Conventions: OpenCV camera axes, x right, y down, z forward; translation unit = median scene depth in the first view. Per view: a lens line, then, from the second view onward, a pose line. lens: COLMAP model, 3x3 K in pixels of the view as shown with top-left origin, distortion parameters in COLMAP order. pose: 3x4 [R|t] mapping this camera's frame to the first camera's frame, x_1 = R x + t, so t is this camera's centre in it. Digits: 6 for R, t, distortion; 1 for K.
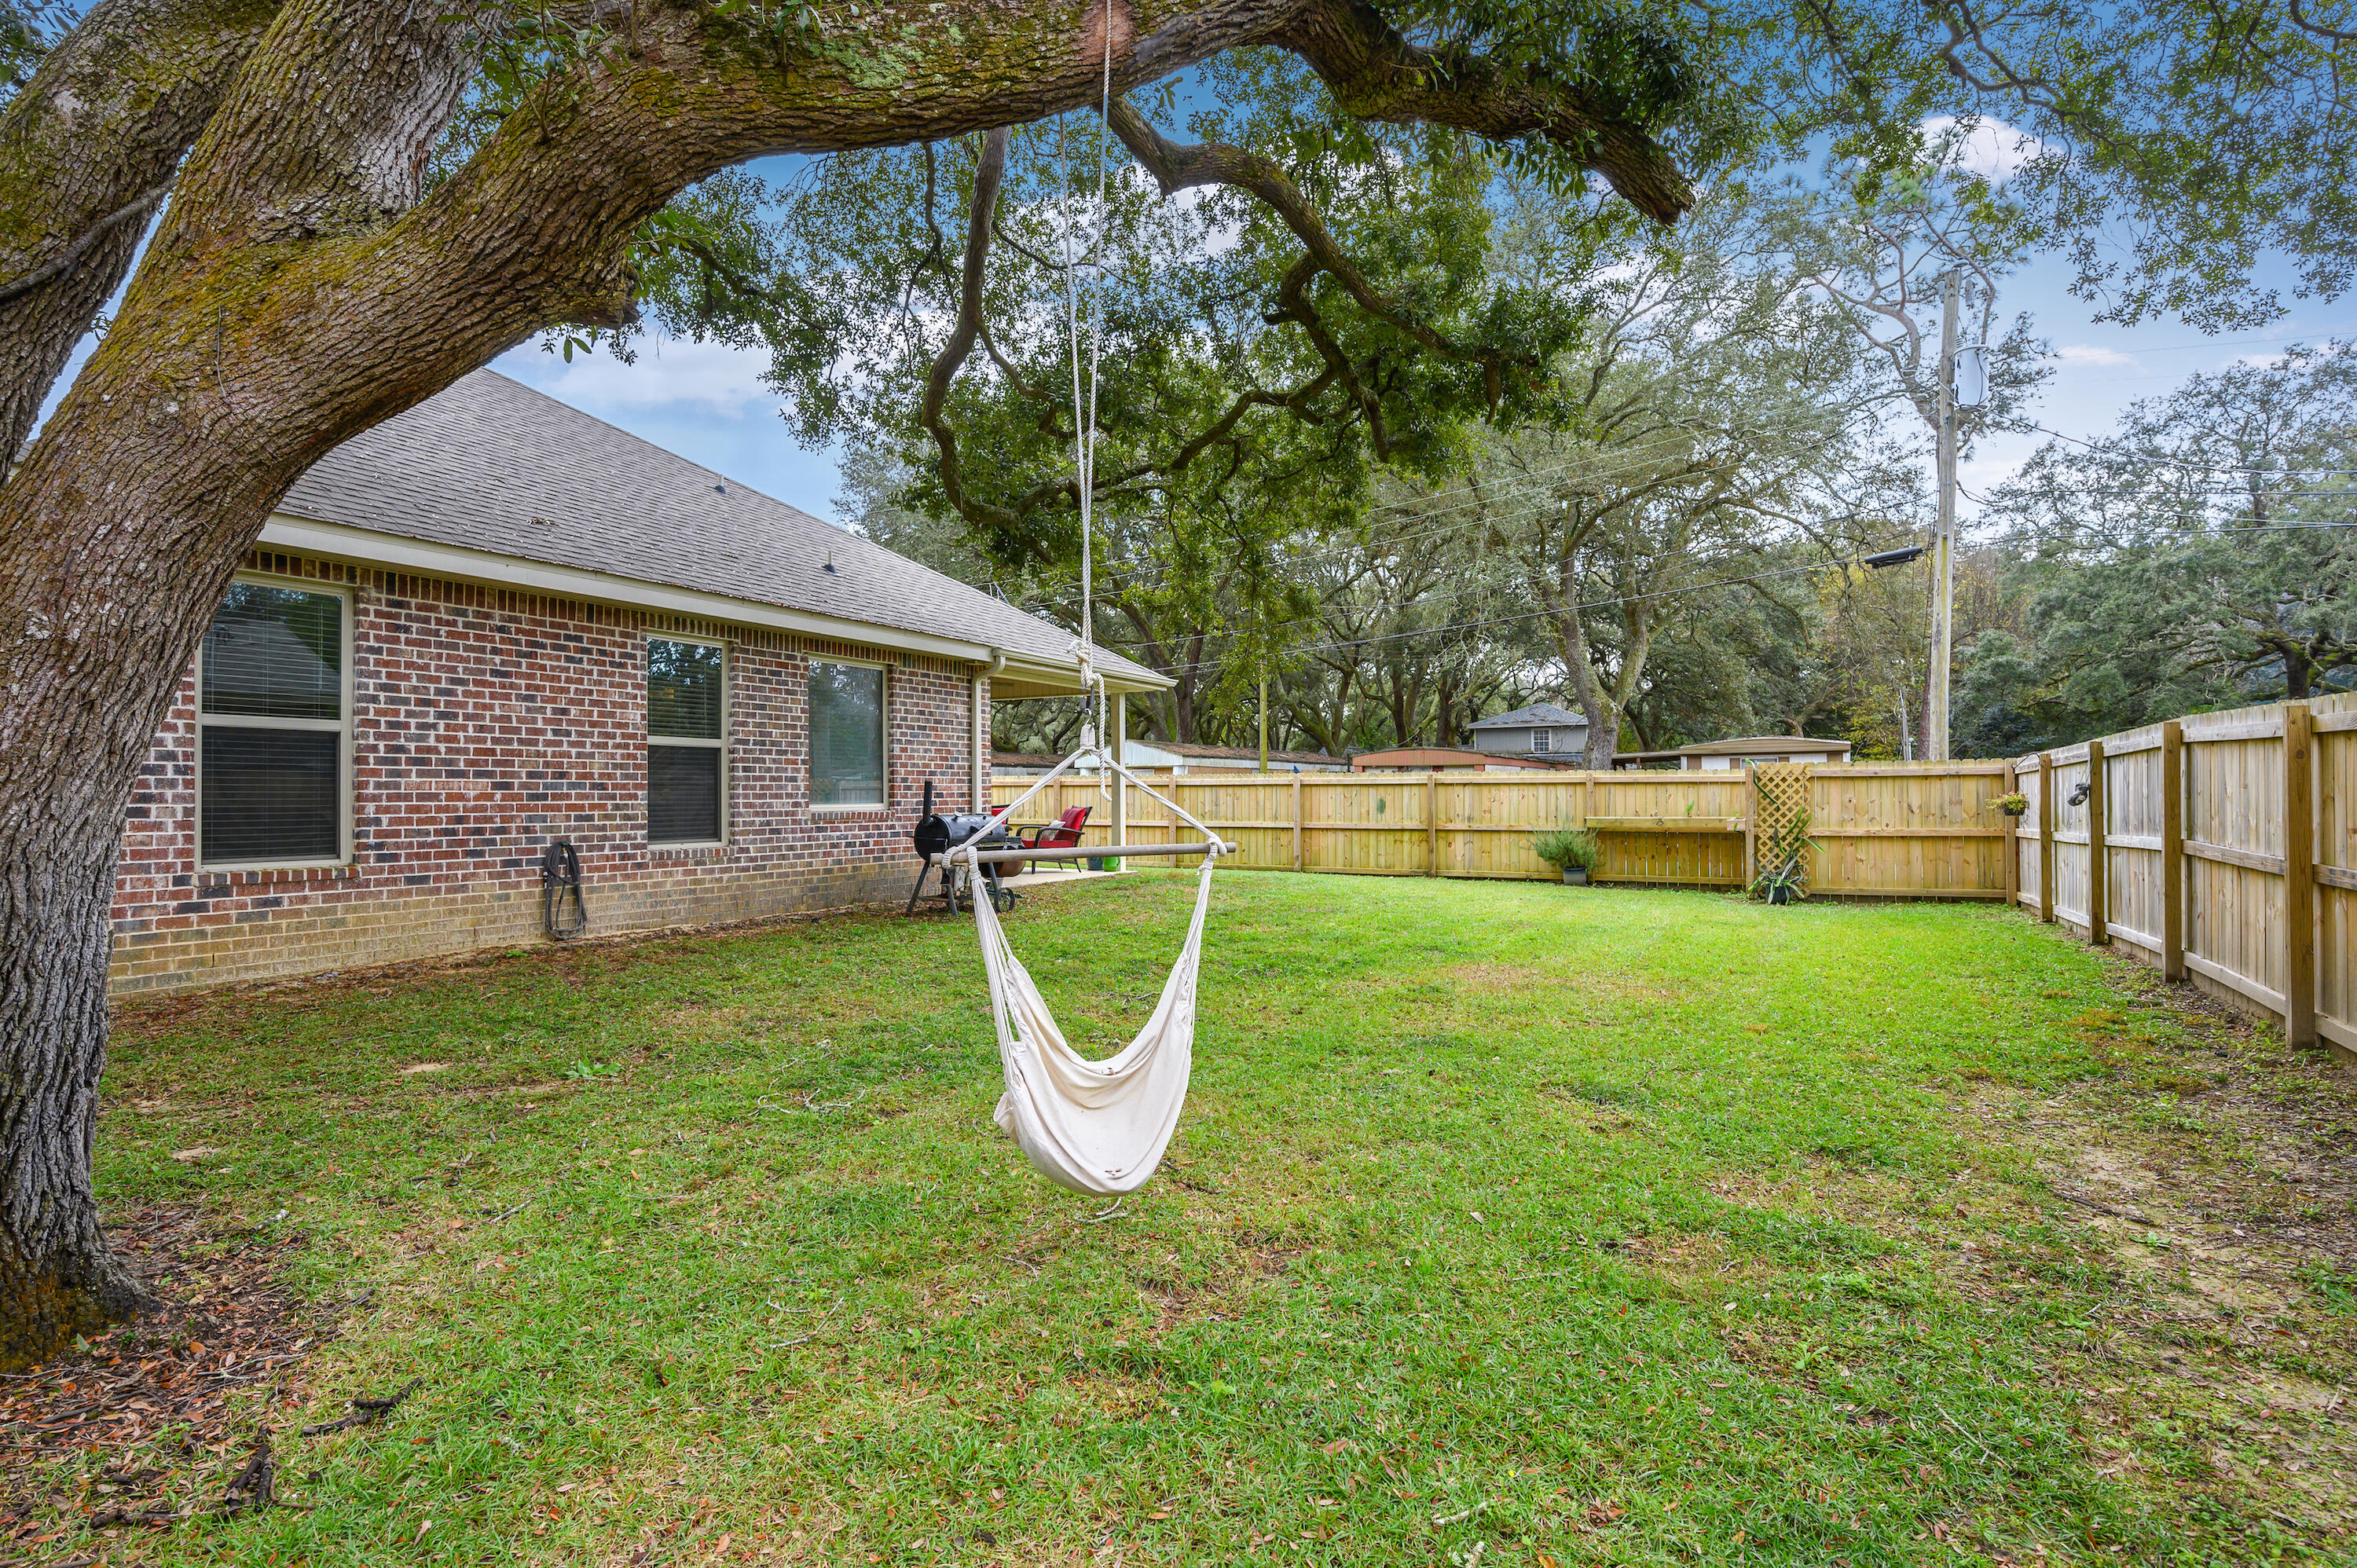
lens RADIAL K [[1215.9, 0, 1176.1], [0, 1215.9, 786.7], [0, 0, 1]] dist [-0.004810, -0.000395]
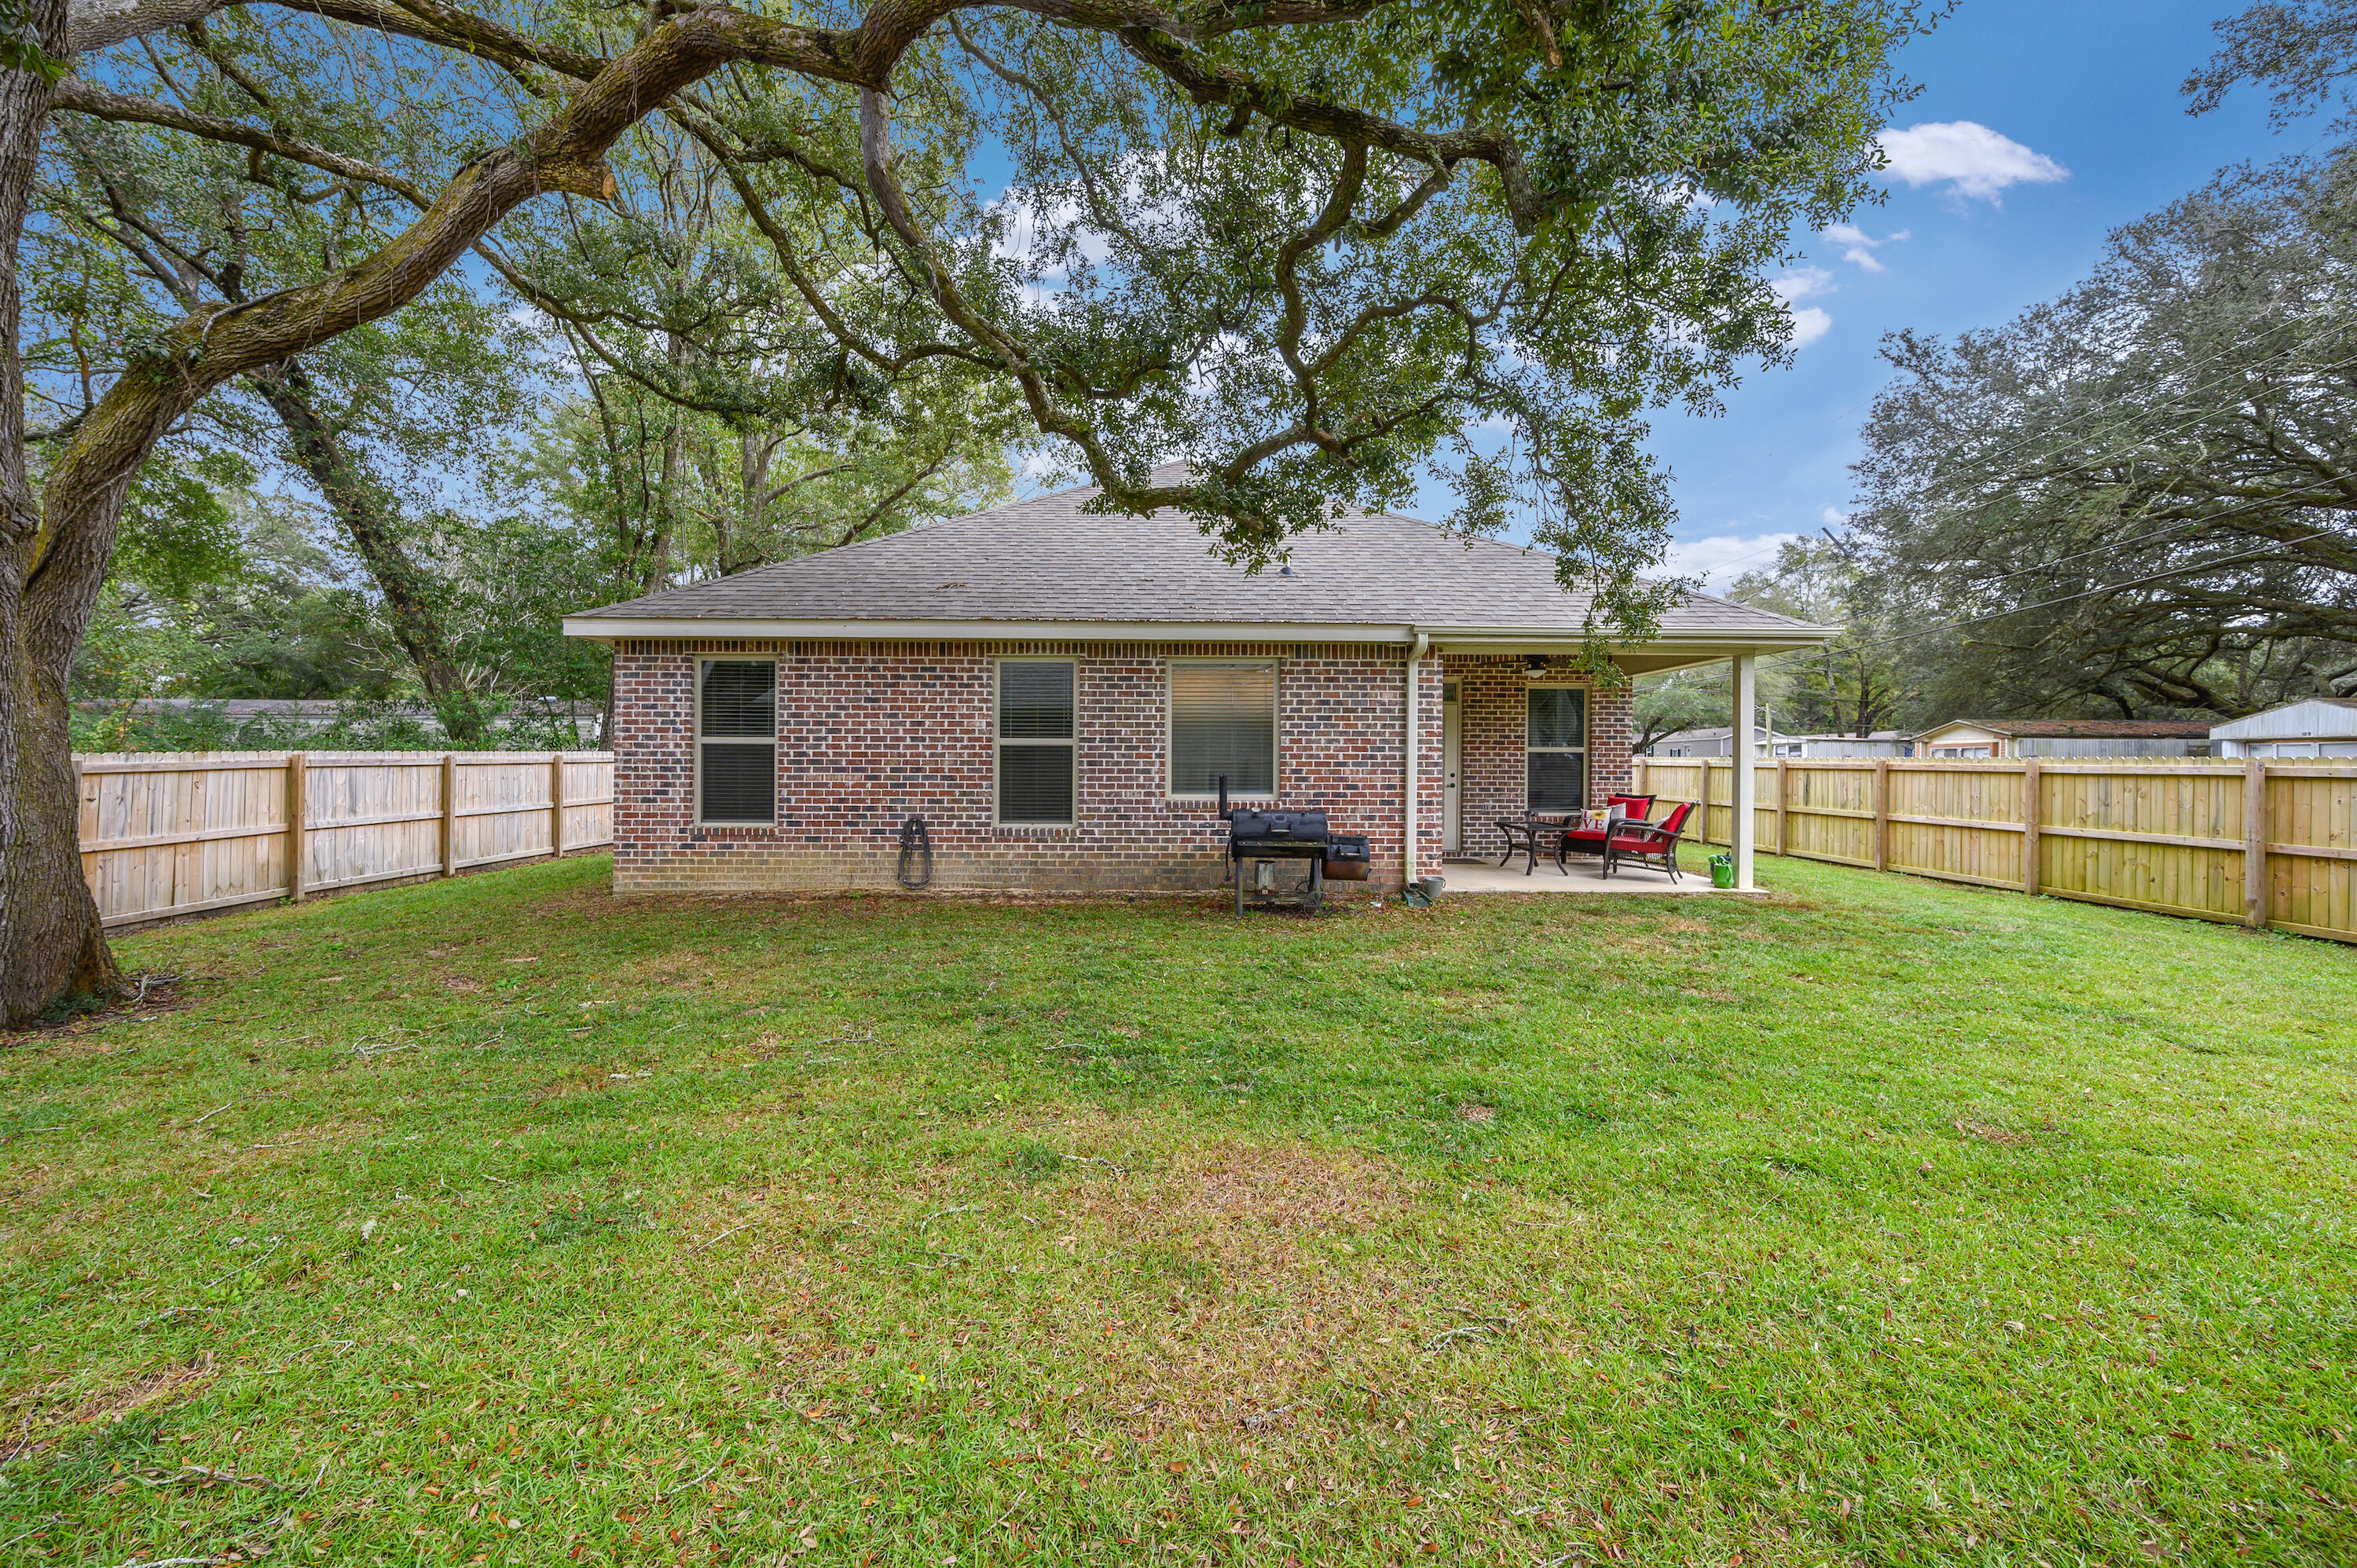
lens RADIAL K [[937.4, 0, 1178.2], [0, 937.4, 761.6], [0, 0, 1]] dist [-0.003179, 0.000565]
pose [[0.460494, 0.004194, -0.887653, 0.594050], [0.000098, 0.999989, 0.004776, -0.024812], [0.887663, -0.002286, 0.460489, 0.800350]]
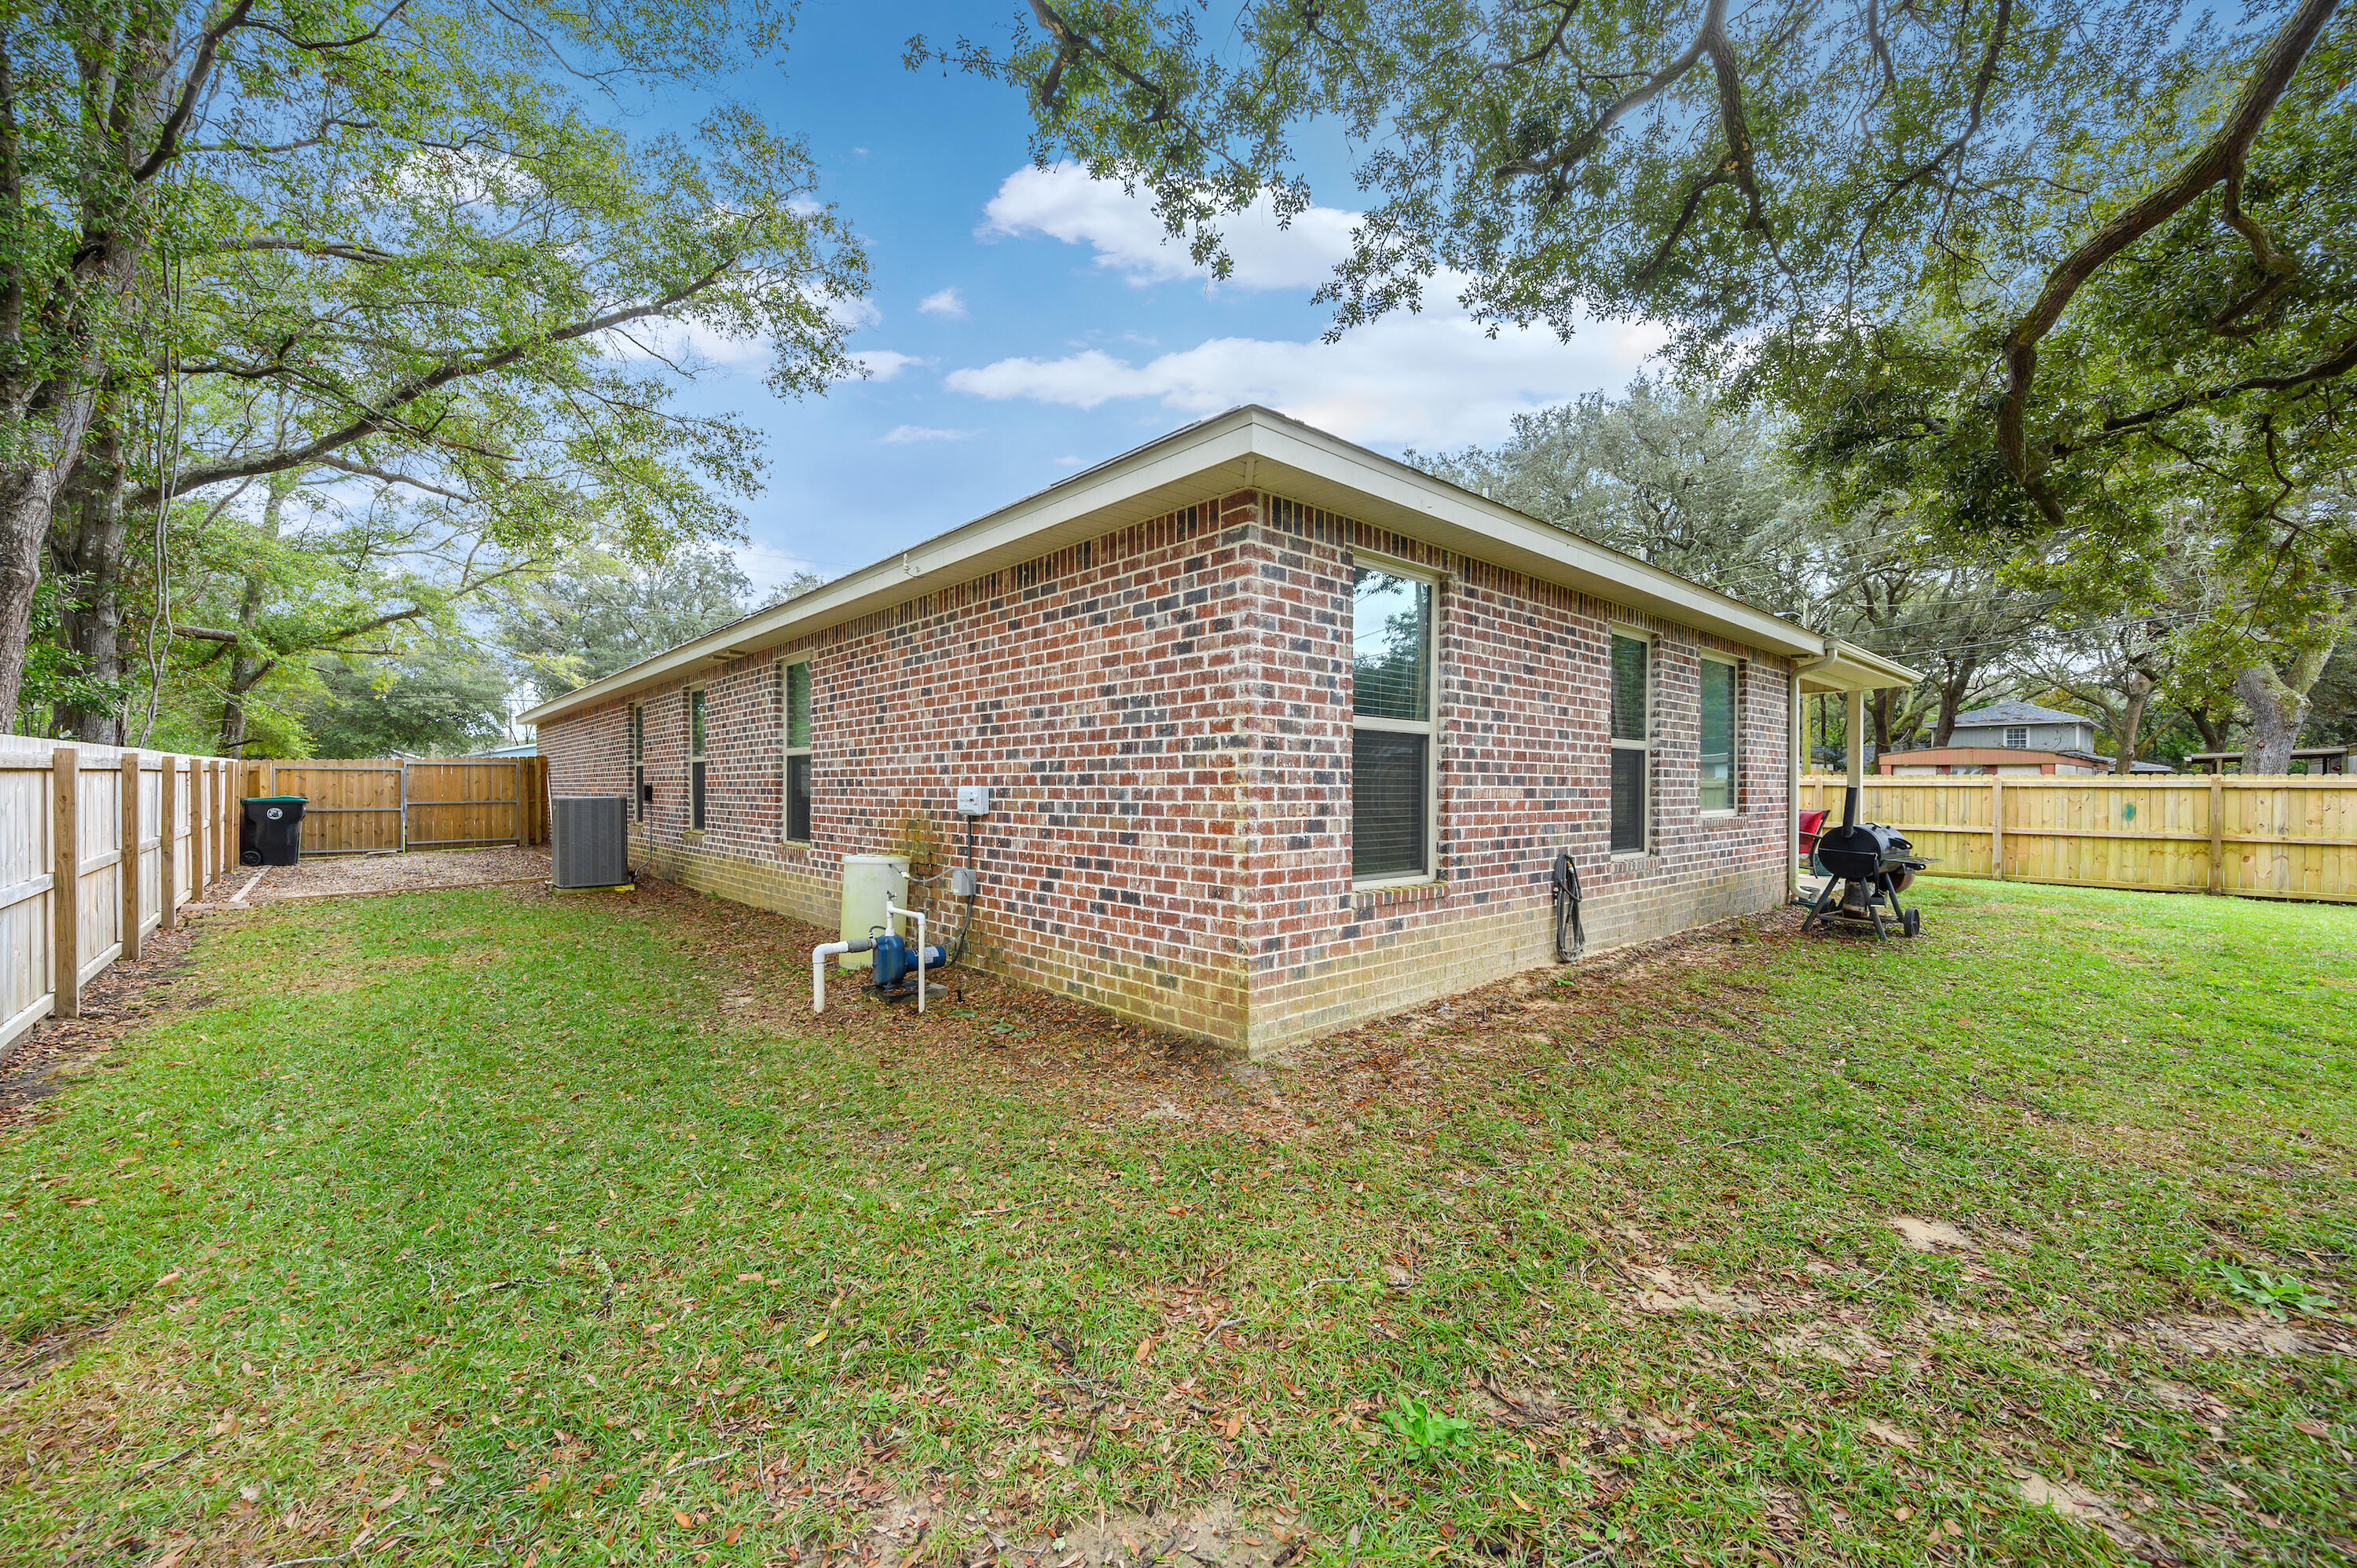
lens RADIAL K [[937.4, 0, 1178.5], [0, 937.4, 794.3], [0, 0, 1]] dist [-0.003179, 0.000565]
pose [[0.936059, 0.010651, -0.351681, -0.547805], [-0.005408, 0.999859, 0.015887, -0.009551], [0.351801, -0.012969, 0.935985, 0.245936]]
